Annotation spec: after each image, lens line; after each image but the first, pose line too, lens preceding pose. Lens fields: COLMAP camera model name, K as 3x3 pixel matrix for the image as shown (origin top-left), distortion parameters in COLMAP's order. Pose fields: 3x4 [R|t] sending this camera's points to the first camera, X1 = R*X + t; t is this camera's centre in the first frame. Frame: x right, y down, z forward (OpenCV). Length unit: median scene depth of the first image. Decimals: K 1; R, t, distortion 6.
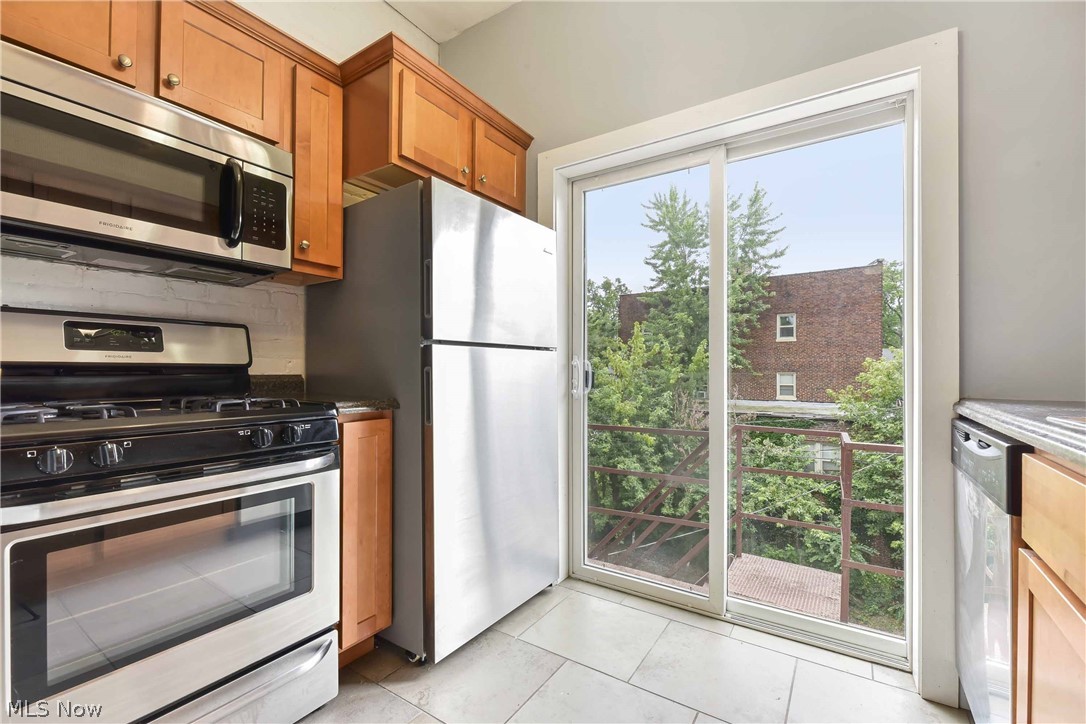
lens RADIAL K [[461.3, 0, 545.2], [0, 461.3, 369.5], [0, 0, 1]] dist [-0.001418, -0.000856]
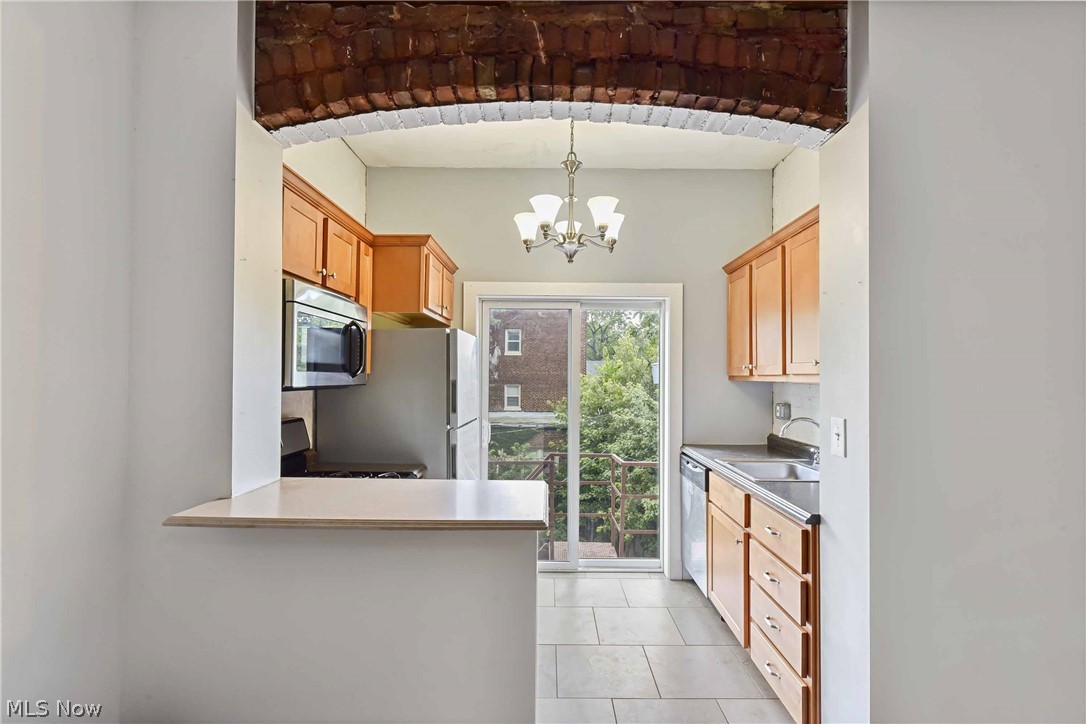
lens RADIAL K [[524.9, 0, 541.6], [0, 524.9, 366.7], [0, 0, 1]] dist [-0.001613, -0.000250]
pose [[0.843473, 0.013227, 0.537008, -0.510345], [-0.006645, 0.999877, -0.014190, -0.130430], [-0.537130, 0.008401, 0.843458, -0.386137]]
